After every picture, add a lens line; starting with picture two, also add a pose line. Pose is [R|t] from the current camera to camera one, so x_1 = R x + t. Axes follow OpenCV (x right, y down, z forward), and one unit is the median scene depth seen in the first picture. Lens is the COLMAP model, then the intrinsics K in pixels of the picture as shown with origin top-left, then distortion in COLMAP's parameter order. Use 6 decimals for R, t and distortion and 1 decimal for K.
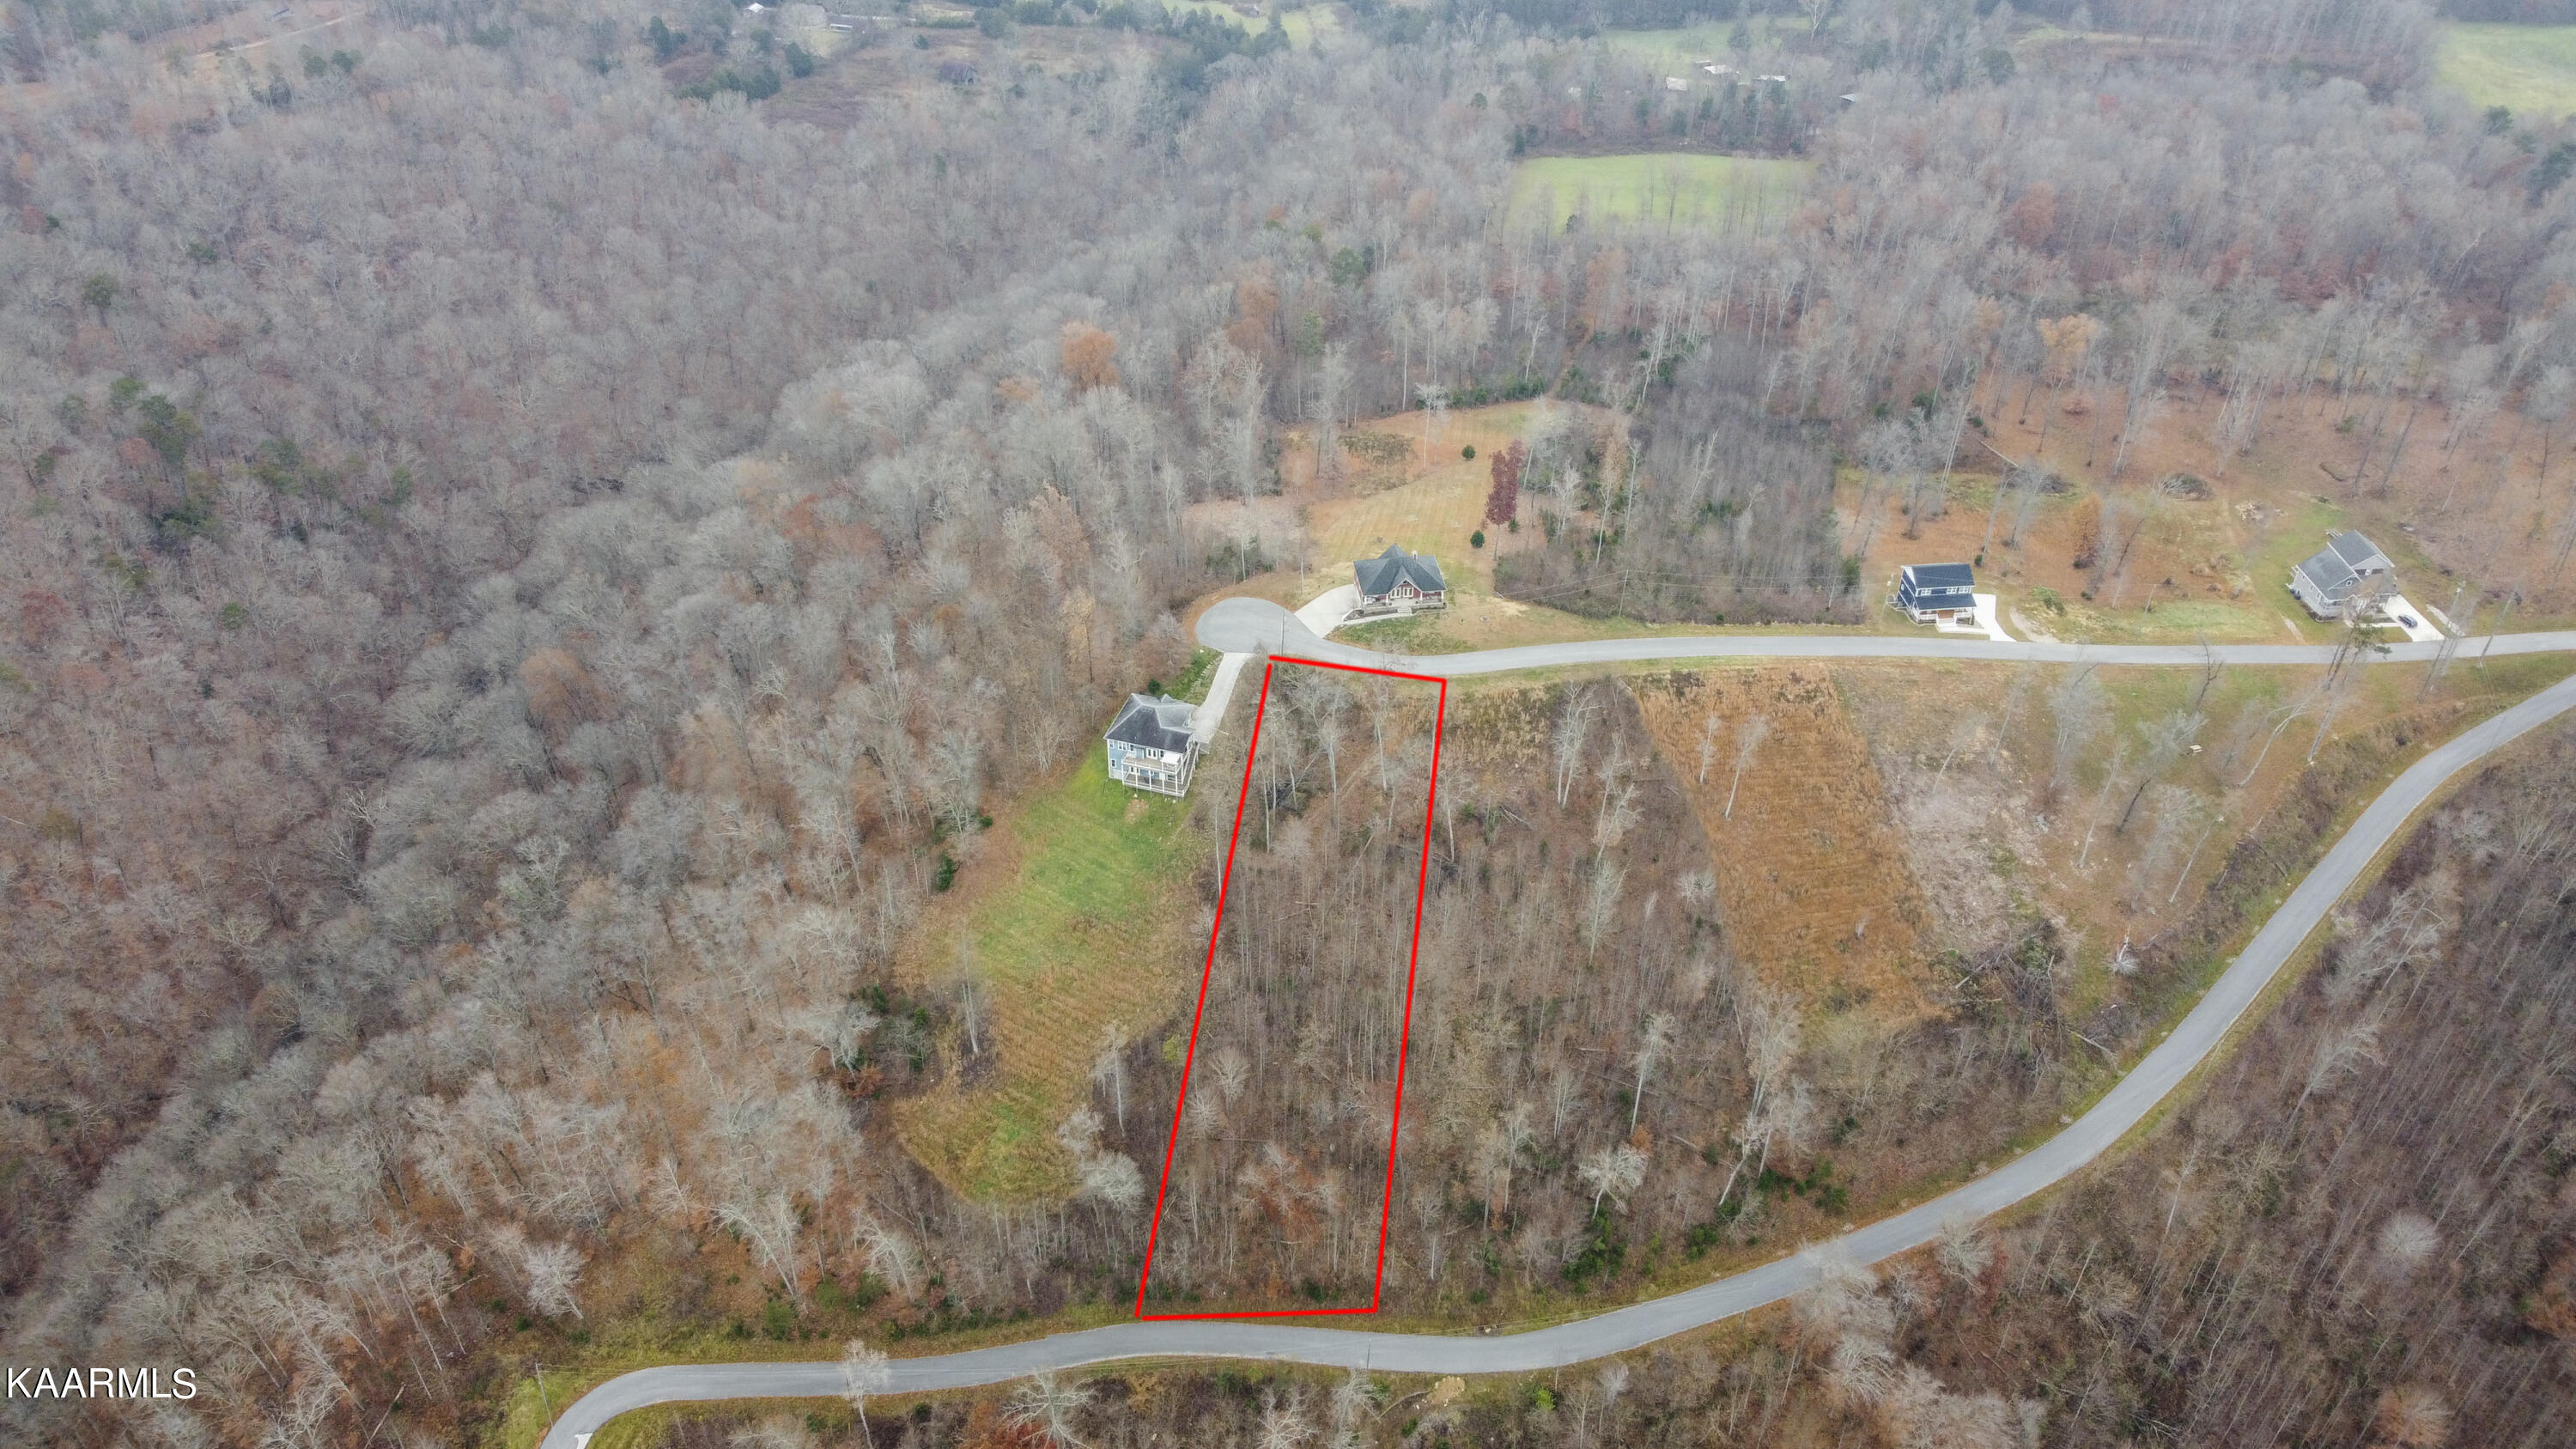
lens RADIAL K [[1944.6, 0, 1292.1], [0, 1944.6, 719.2], [0, 0, 1]] dist [-0.001425, 0.008758]
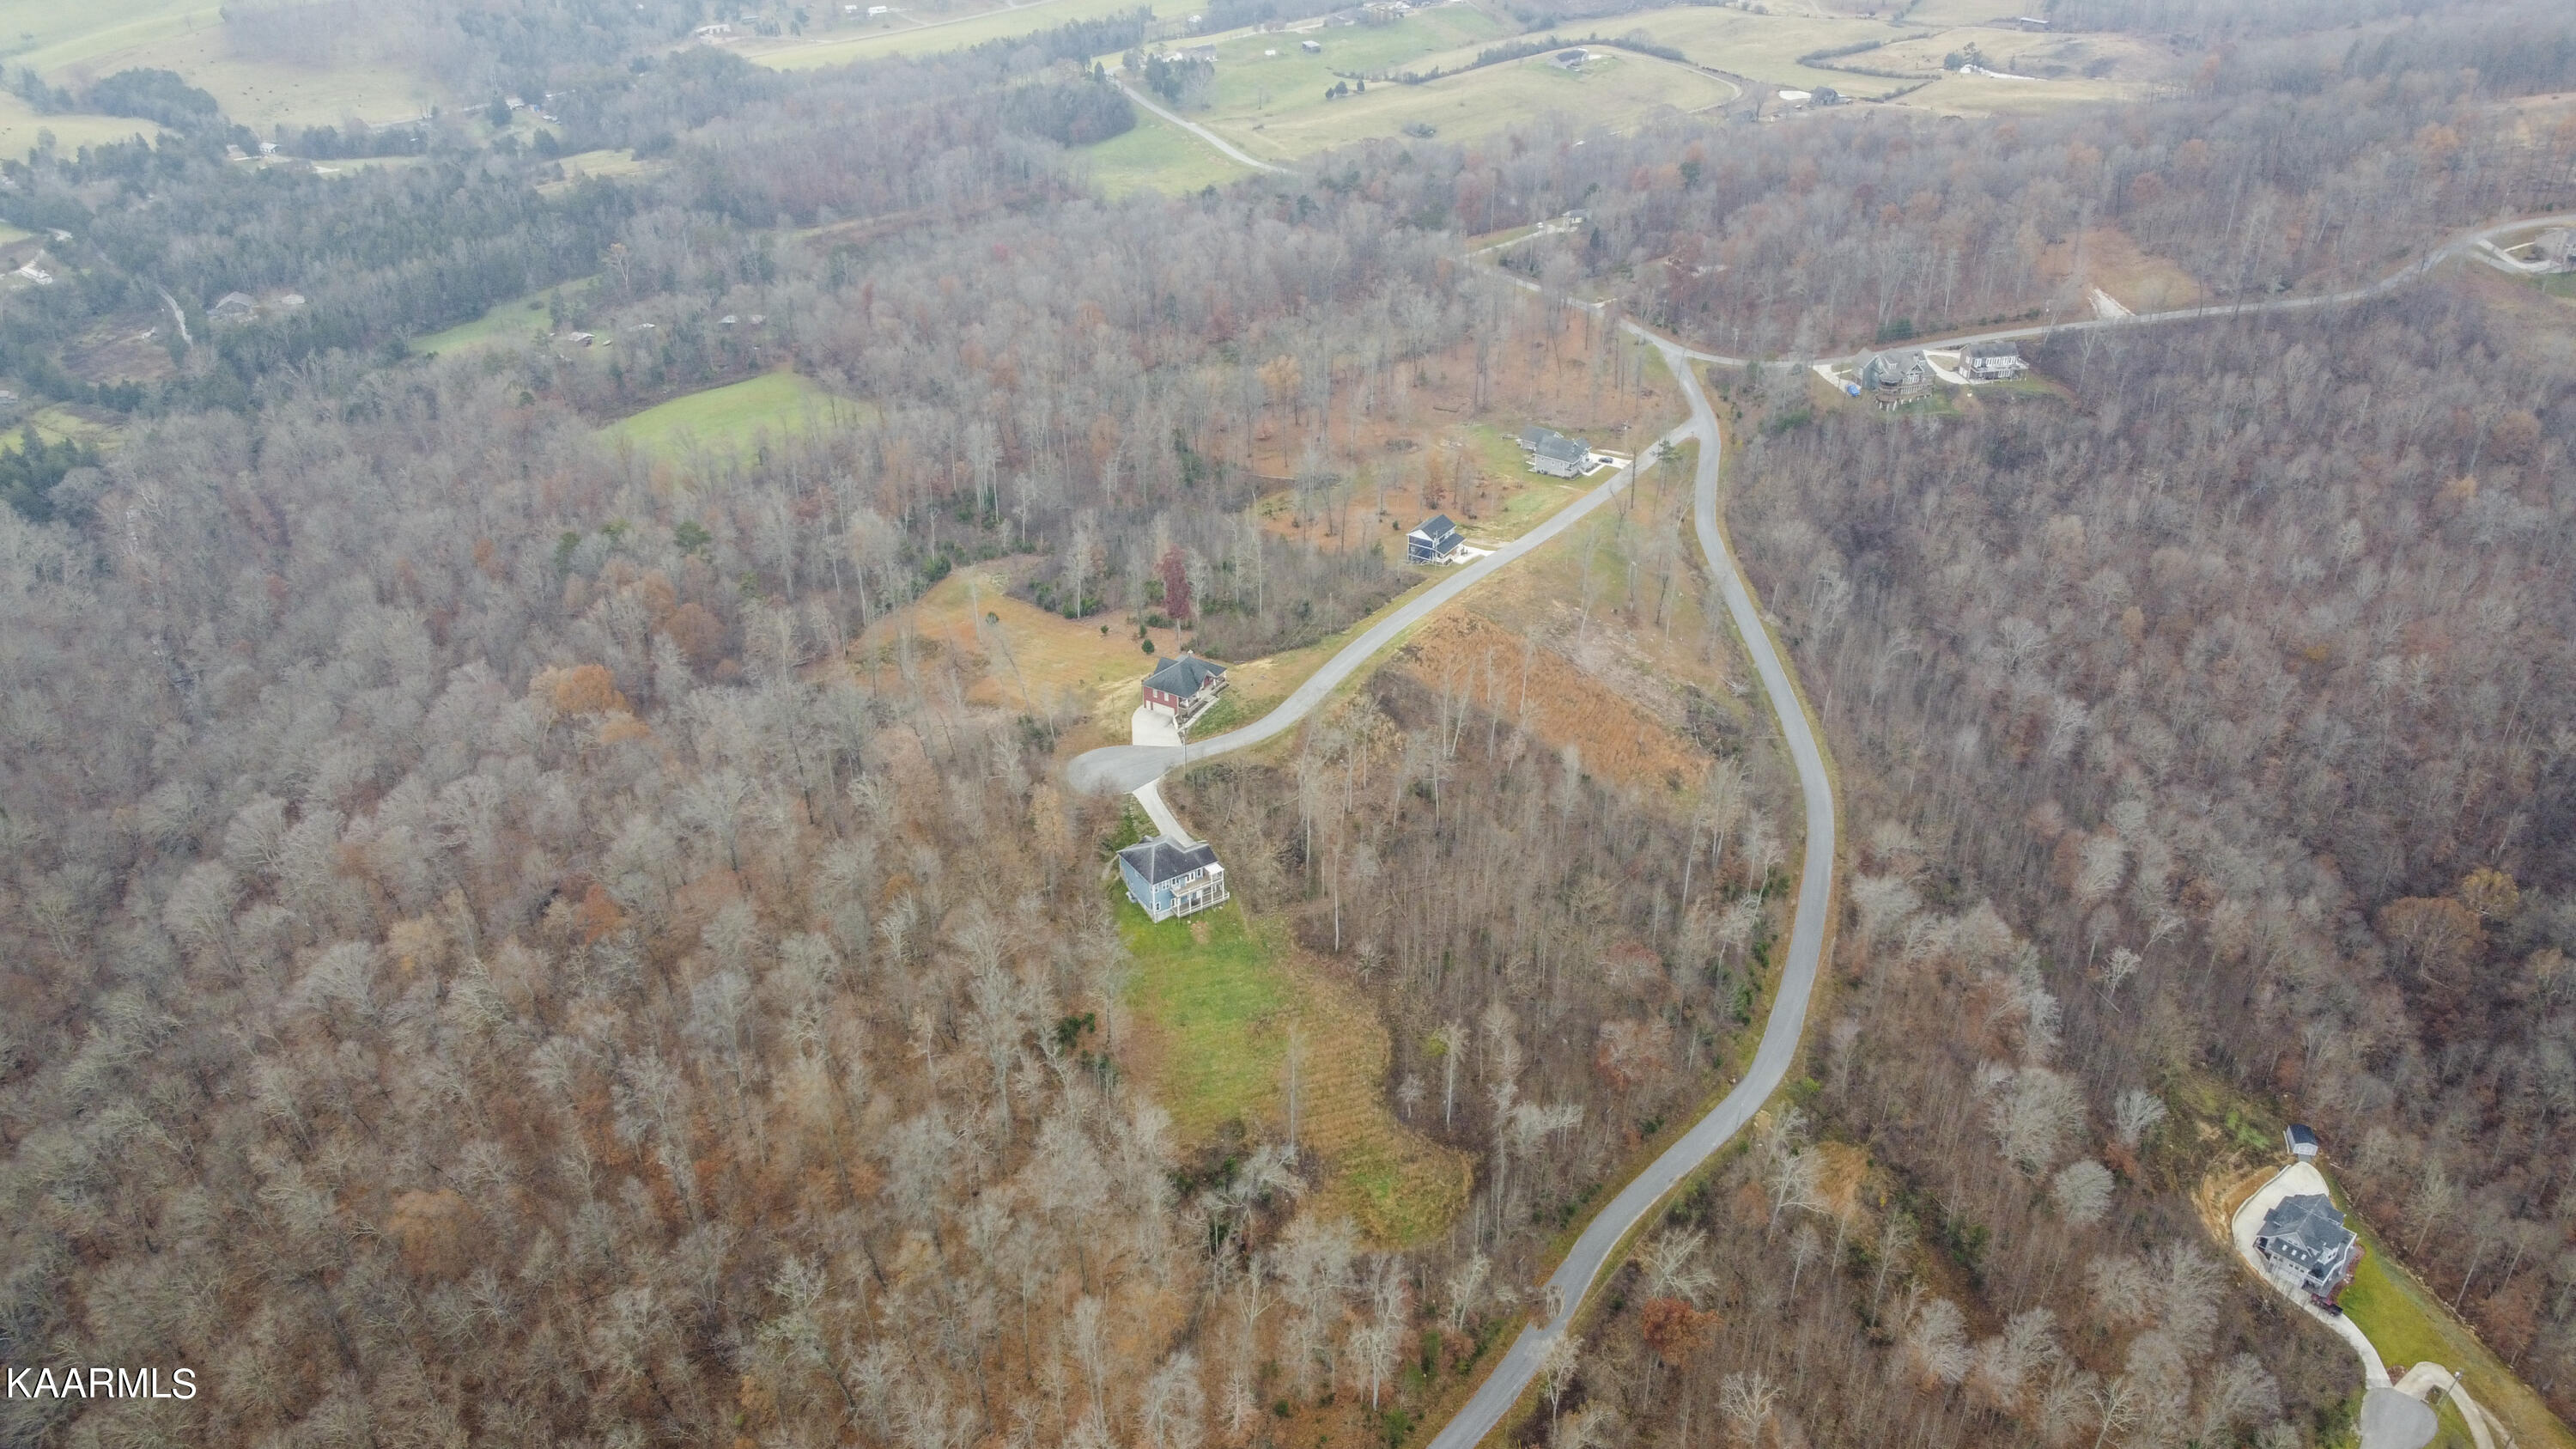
lens RADIAL K [[1944.6, 0, 1292.1], [0, 1944.6, 719.2], [0, 0, 1]] dist [-0.001425, 0.008758]
pose [[0.633200, -0.396462, 0.664737, -0.763852], [0.476178, 0.876618, 0.069245, -0.114184], [-0.610174, 0.272687, 0.743861, 0.132320]]
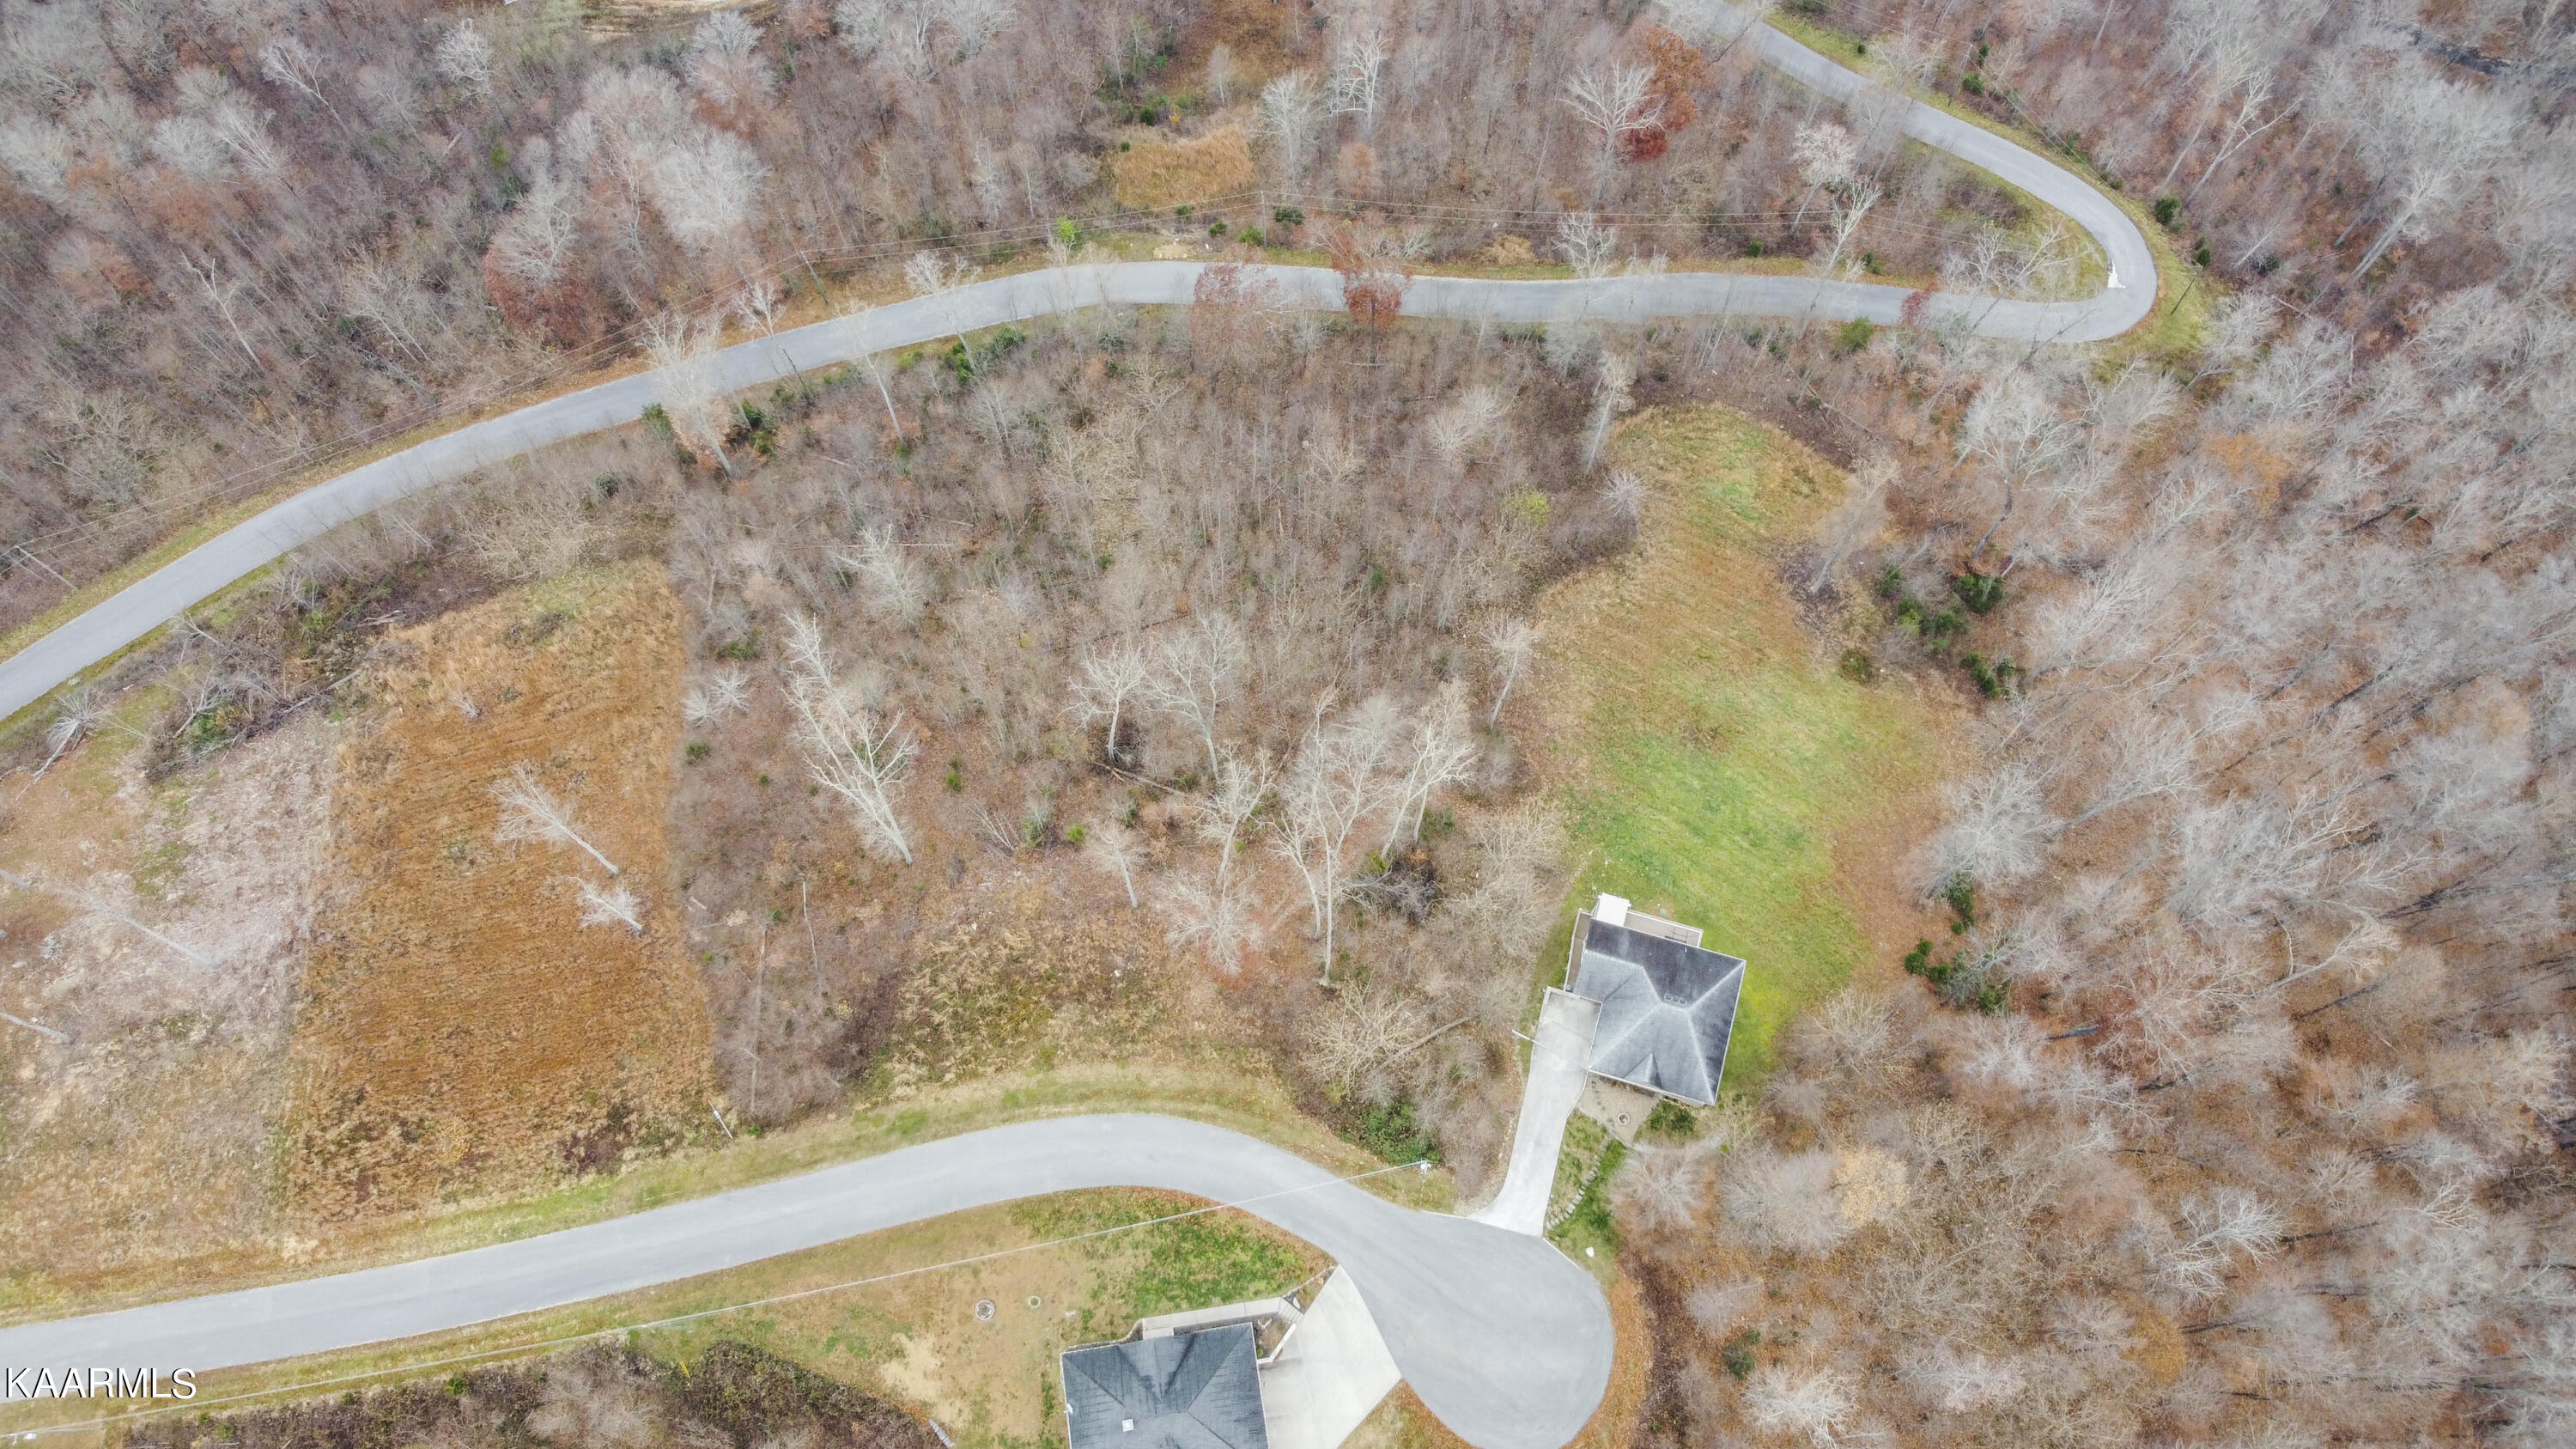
lens RADIAL K [[1944.6, 0, 1292.1], [0, 1944.6, 719.2], [0, 0, 1]] dist [-0.001425, 0.008758]
pose [[-0.999808, 0.009462, -0.017131, 0.037157], [-0.019190, -0.302397, 0.952989, -0.497715], [0.003837, 0.953135, 0.302521, 0.814906]]
